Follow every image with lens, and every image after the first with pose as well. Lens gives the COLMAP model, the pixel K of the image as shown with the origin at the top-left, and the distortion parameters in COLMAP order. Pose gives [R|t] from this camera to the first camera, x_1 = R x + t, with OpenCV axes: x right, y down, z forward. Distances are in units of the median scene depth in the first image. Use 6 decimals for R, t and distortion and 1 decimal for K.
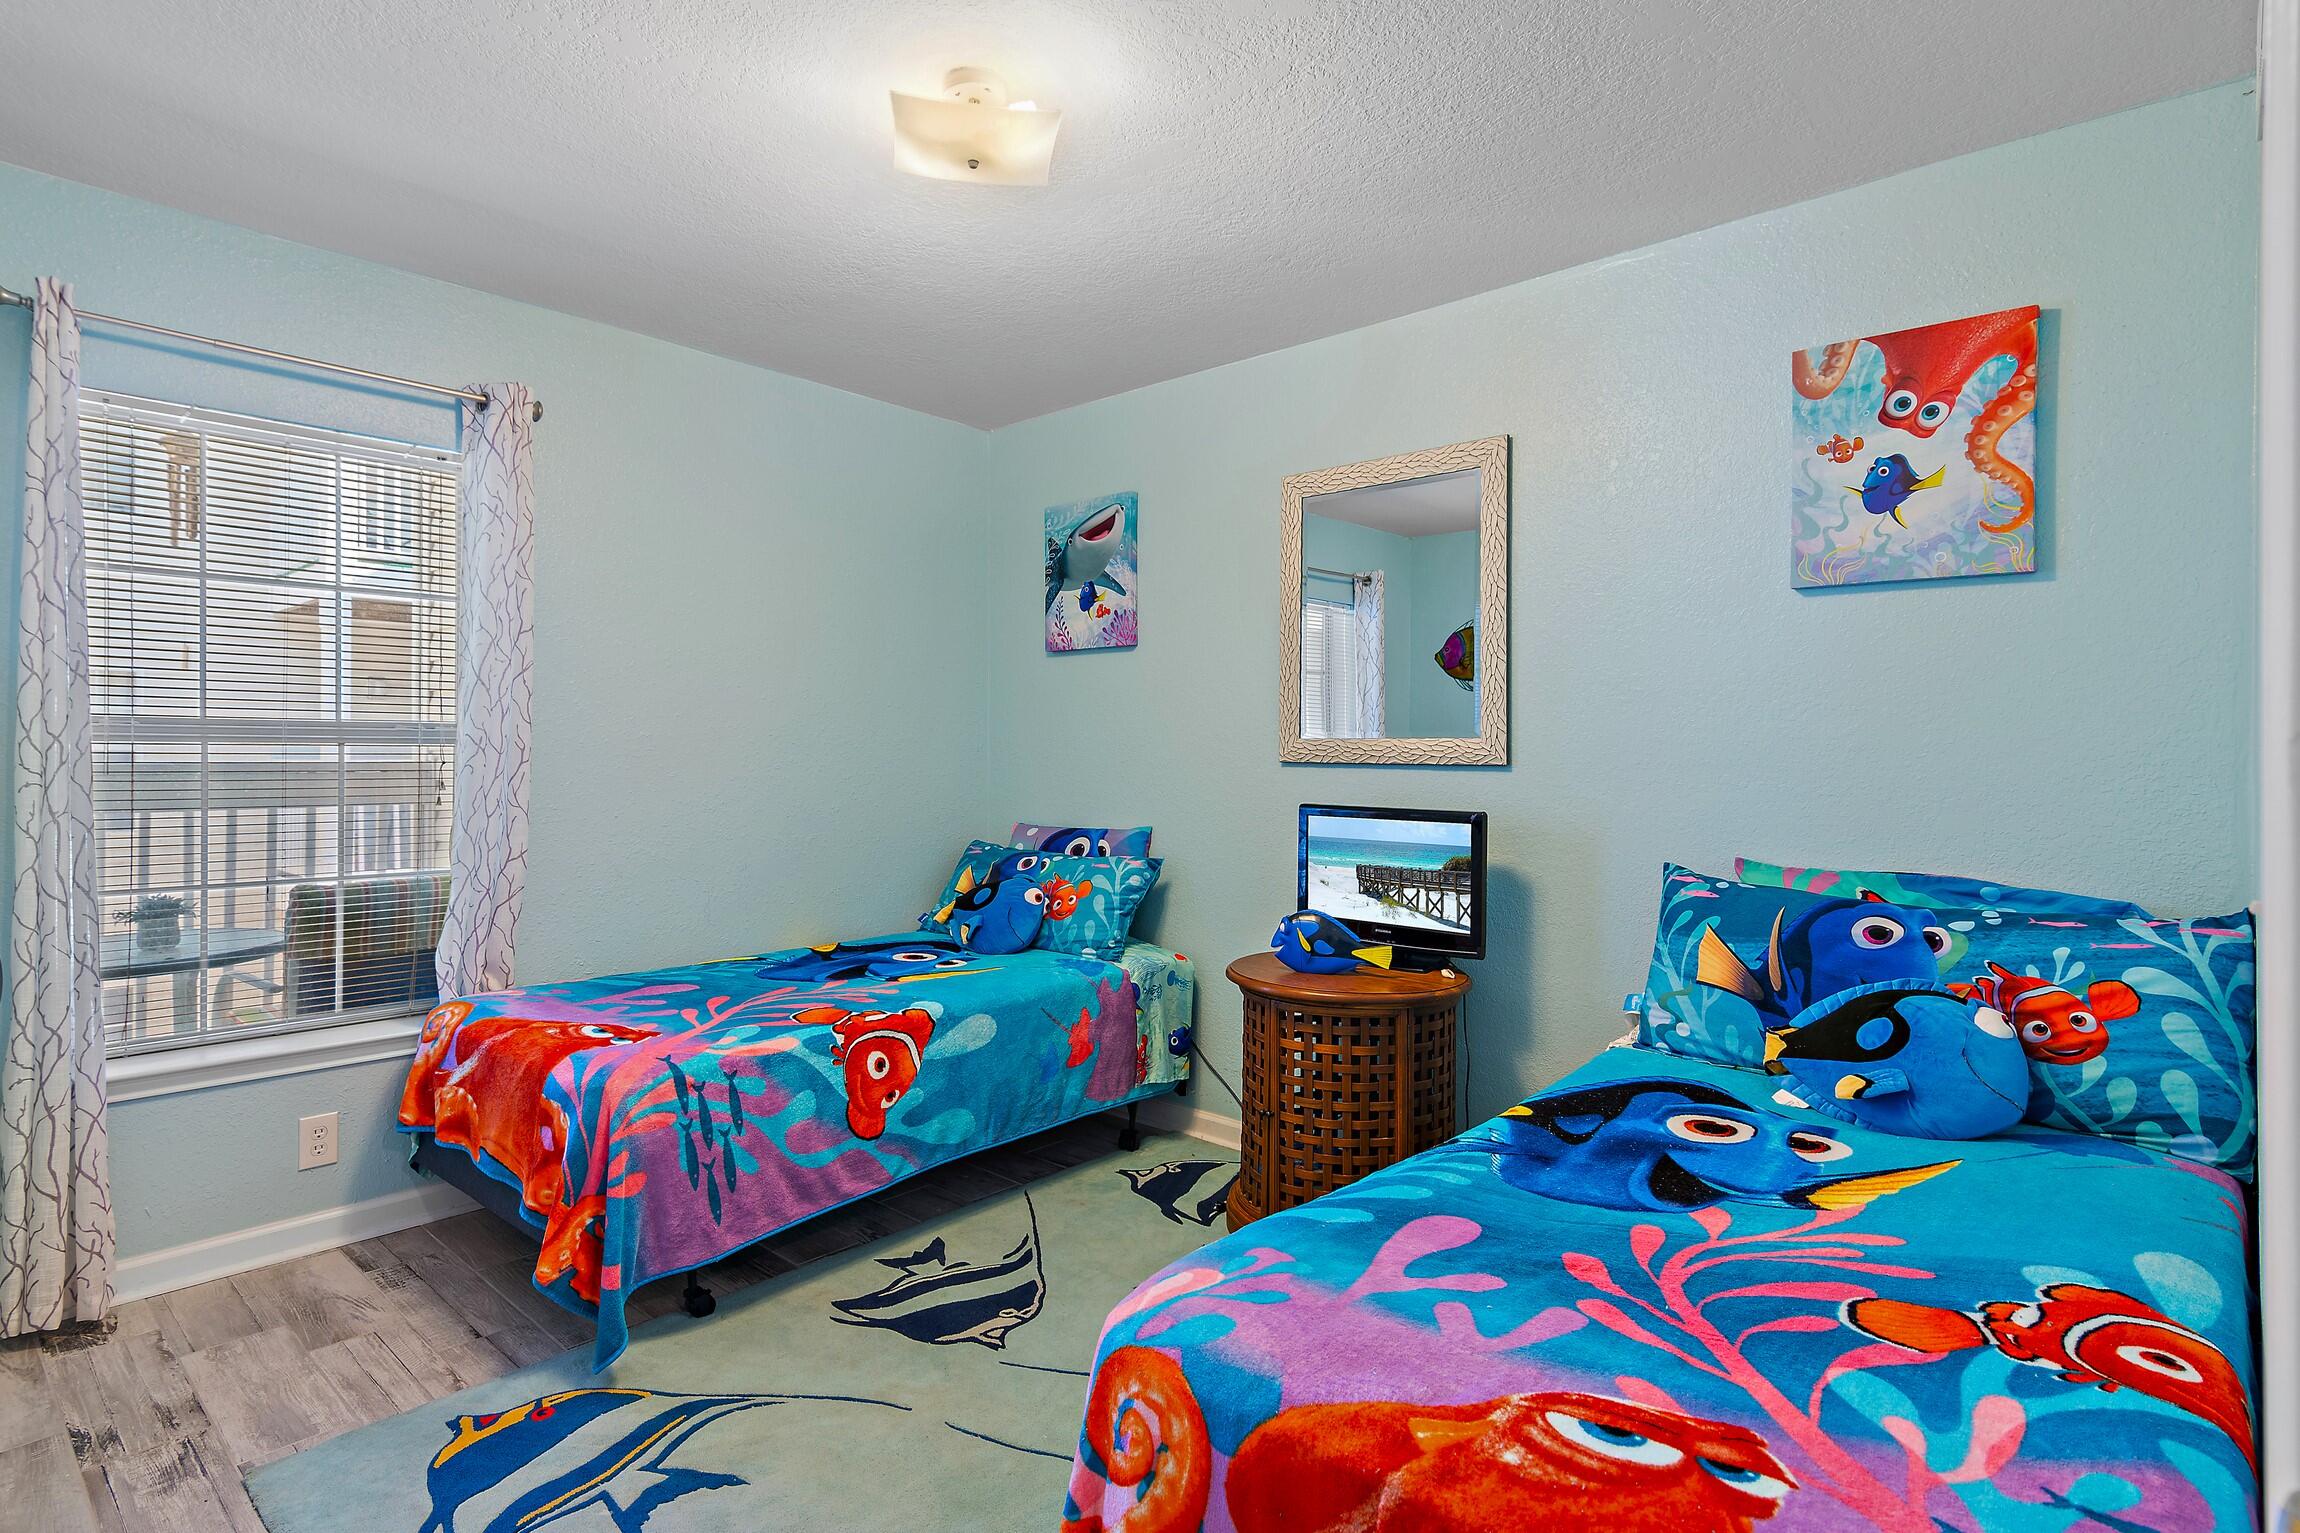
lens RADIAL K [[1193.4, 0, 1145.8], [0, 1193.4, 757.6], [0, 0, 1]] dist [0.002992, 0.000940]
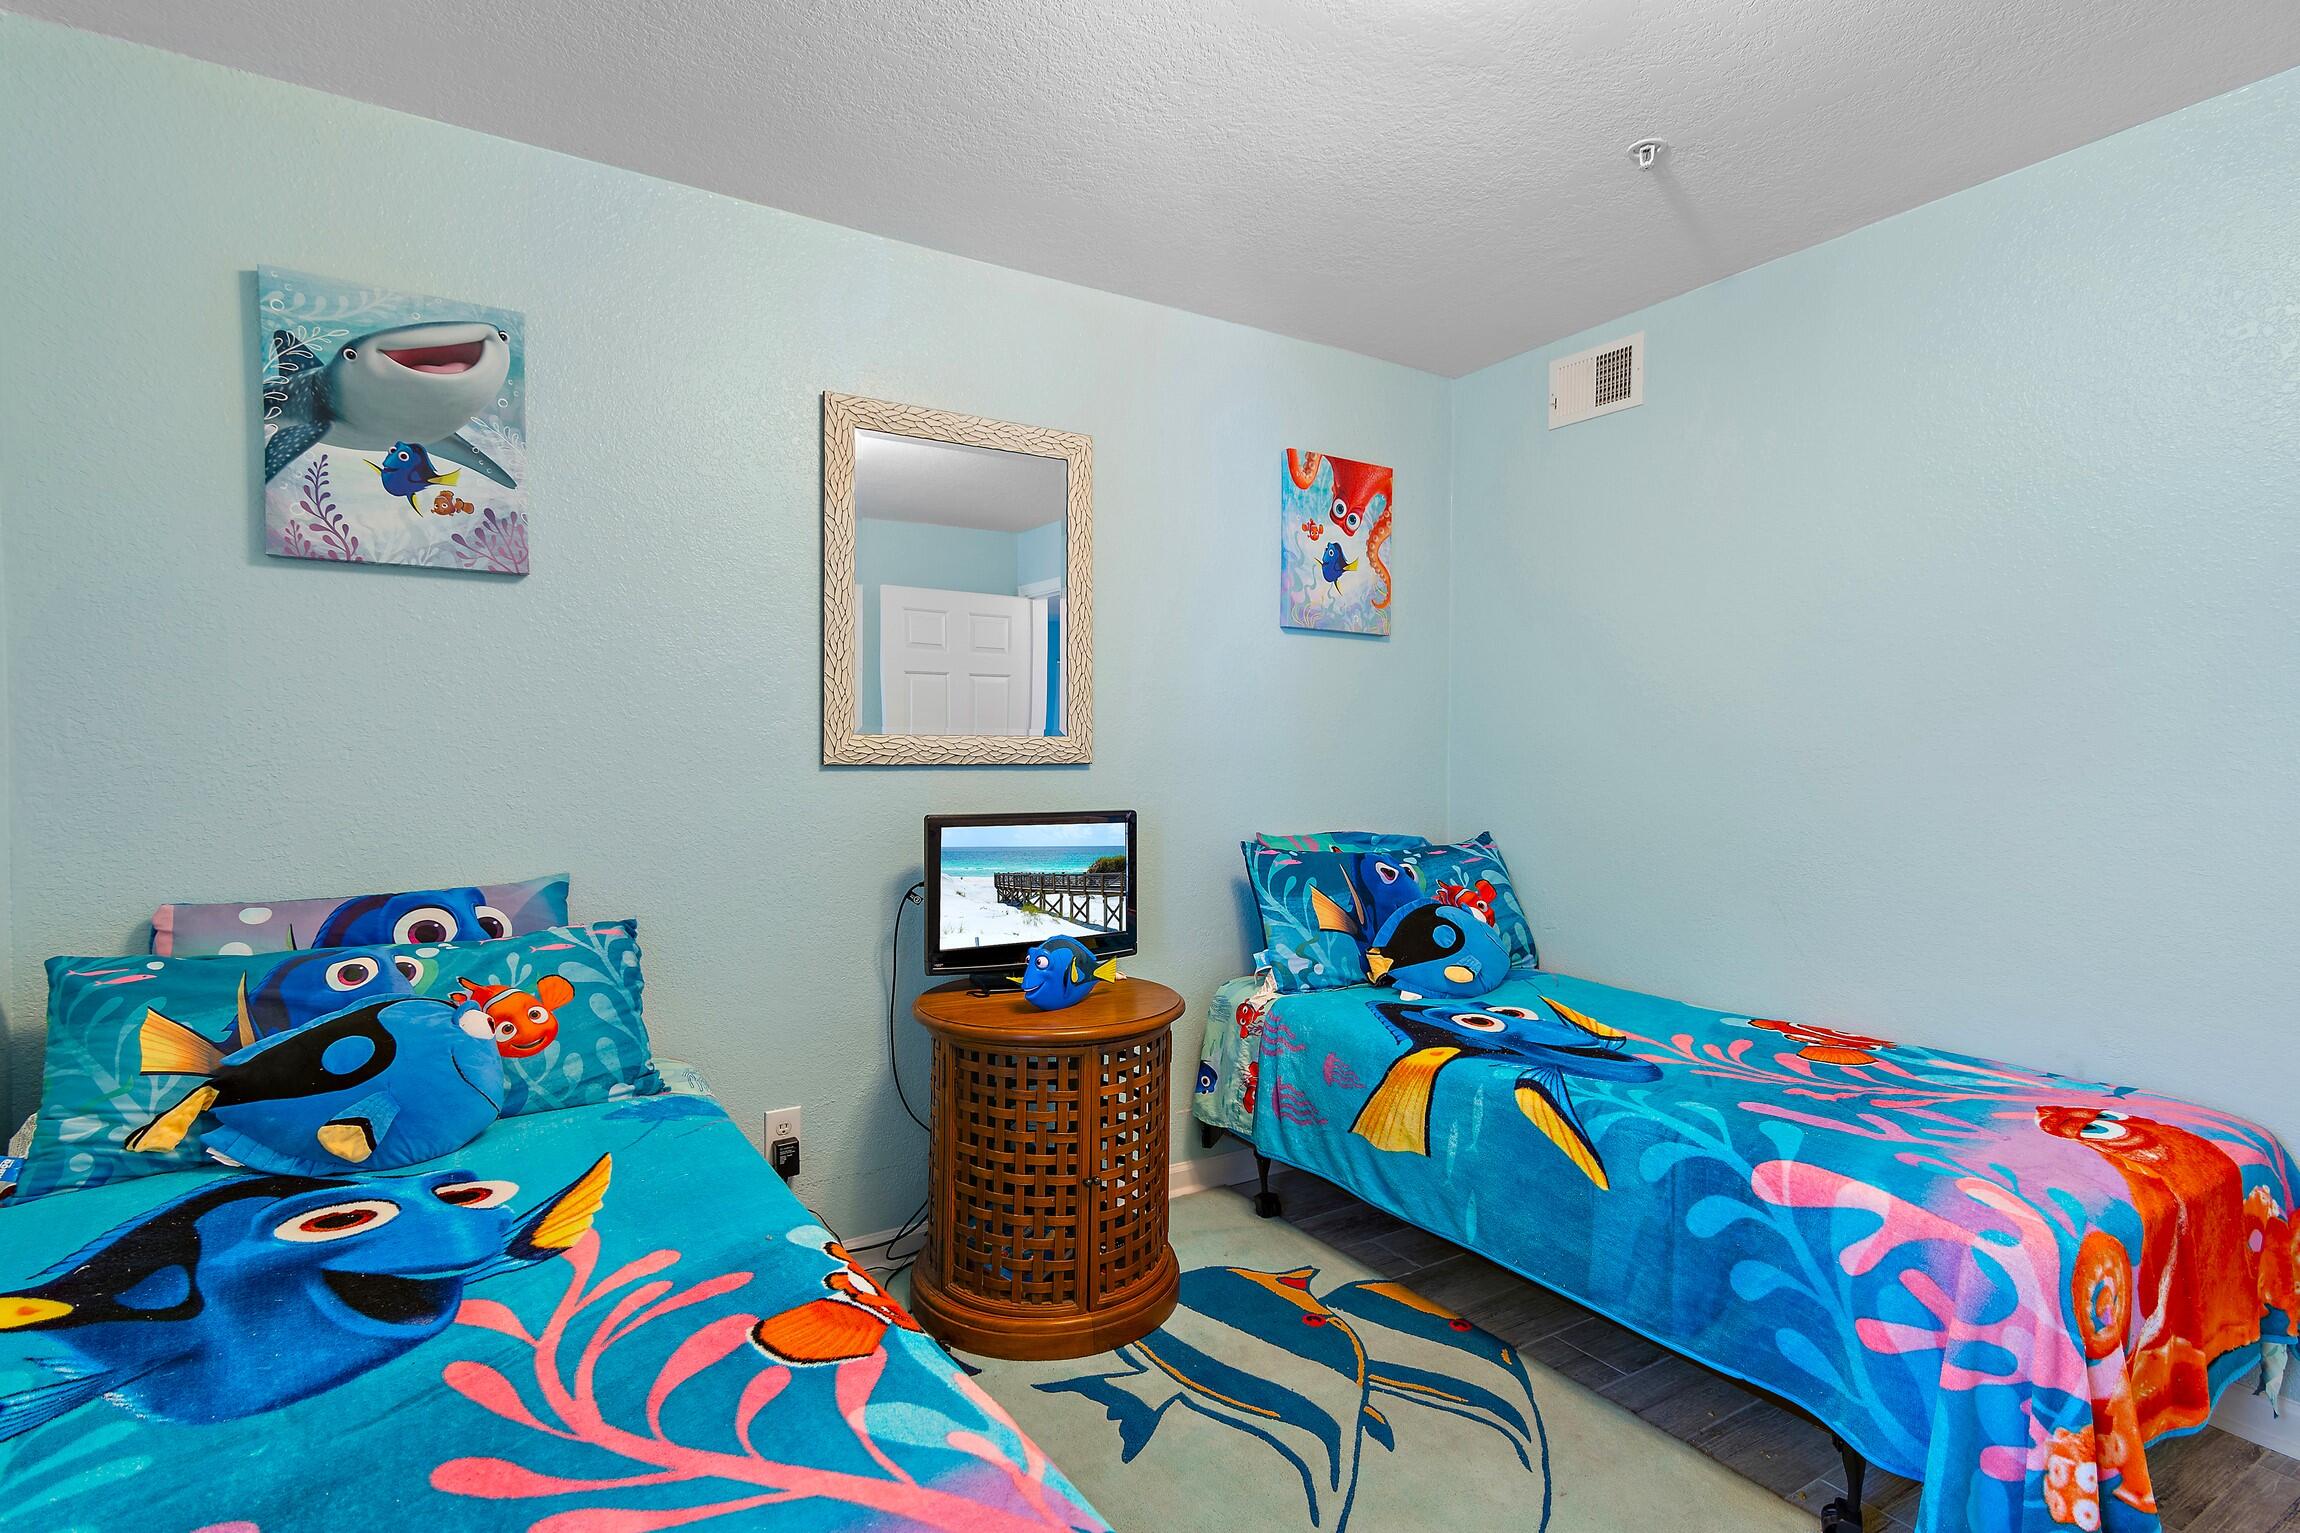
lens RADIAL K [[1125.1, 0, 1142.6], [0, 1125.1, 762.3], [0, 0, 1]] dist [0.023014, 0.001505]
pose [[0.266643, -0.021341, 0.963559, -0.727611], [0.001641, 0.999763, 0.021689, -0.018035], [-0.963794, -0.004202, 0.266615, 0.834358]]
